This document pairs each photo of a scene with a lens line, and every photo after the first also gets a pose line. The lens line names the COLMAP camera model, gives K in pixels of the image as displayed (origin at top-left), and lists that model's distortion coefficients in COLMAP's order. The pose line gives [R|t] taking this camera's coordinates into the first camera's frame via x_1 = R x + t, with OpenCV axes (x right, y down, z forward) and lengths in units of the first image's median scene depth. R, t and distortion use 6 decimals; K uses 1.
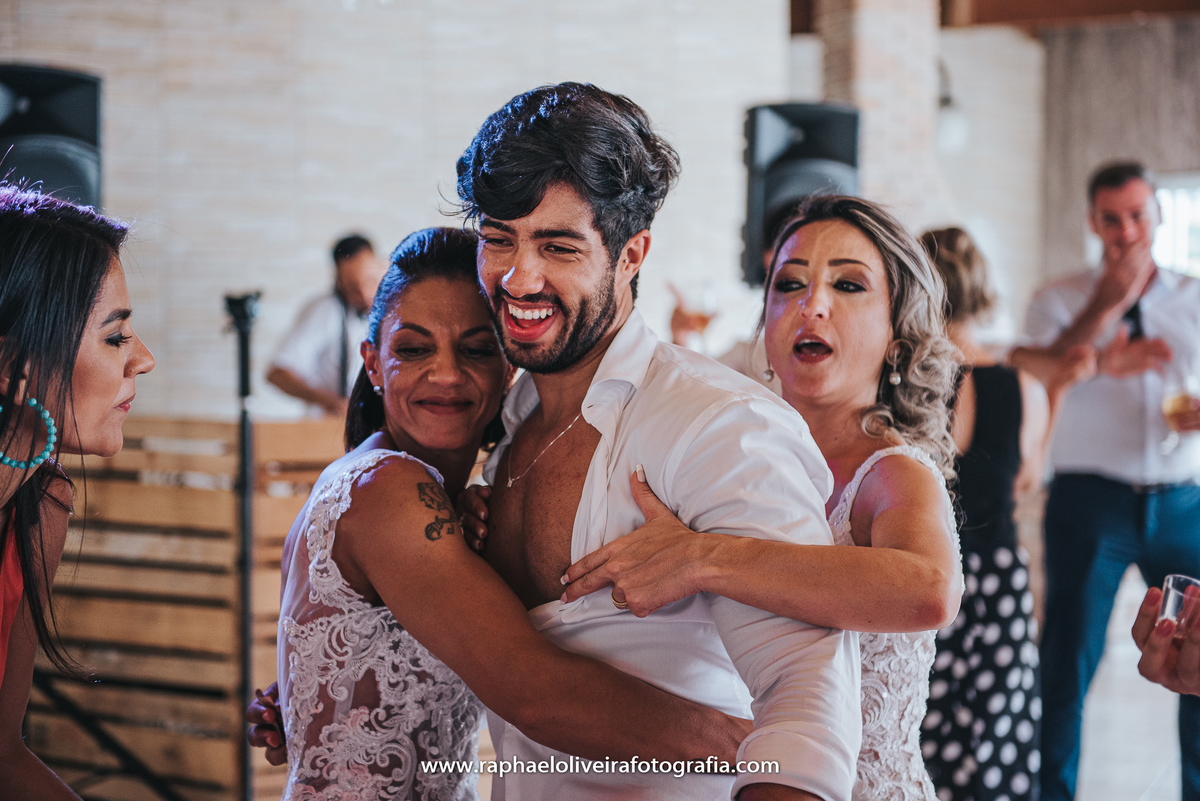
lens RADIAL K [[2350.7, 0, 648.9], [0, 2350.7, 401.5], [0, 0, 1]] dist [-0.389659, 4.757480]
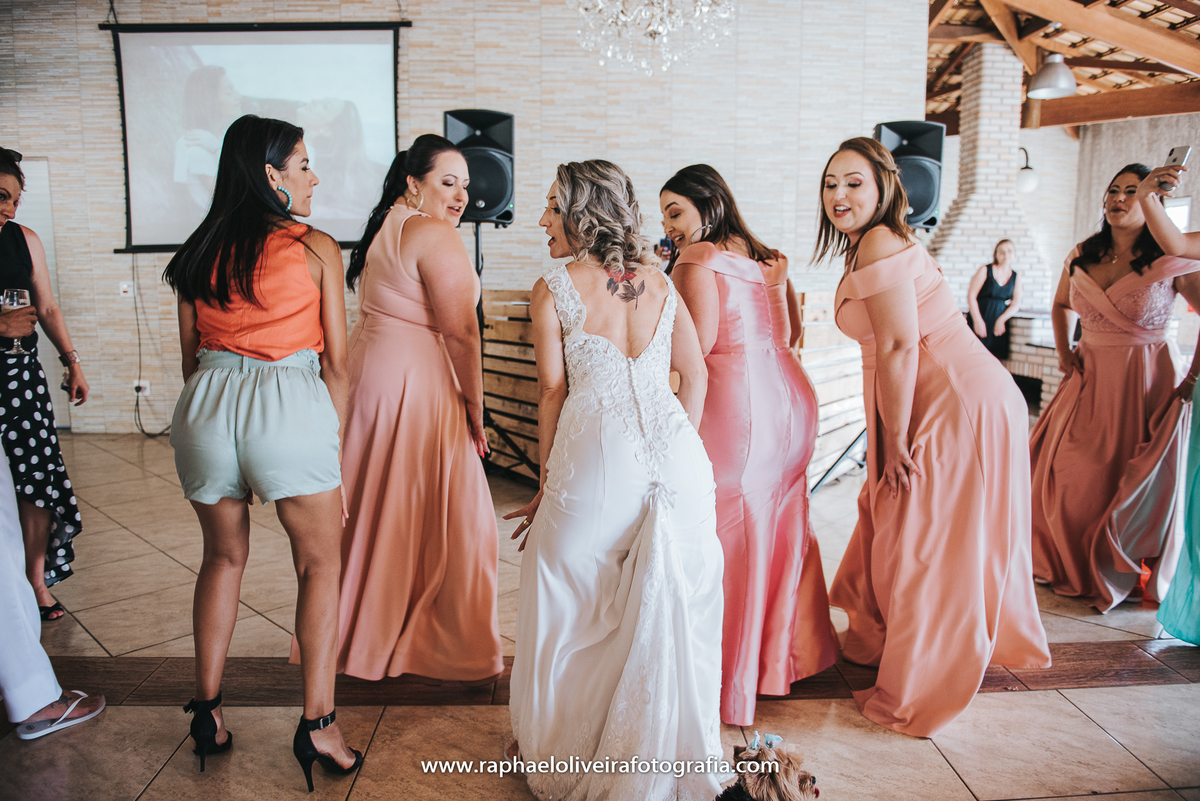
lens RADIAL K [[813.6, 0, 600.0], [0, 813.6, 400.5], [0, 0, 1]] dist [-0.048776, -0.004197]
pose [[0.930684, 0.055351, -0.361612, 0.069308], [-0.017745, 0.994154, 0.106503, 0.019272], [0.365393, -0.092703, 0.926226, 0.283703]]
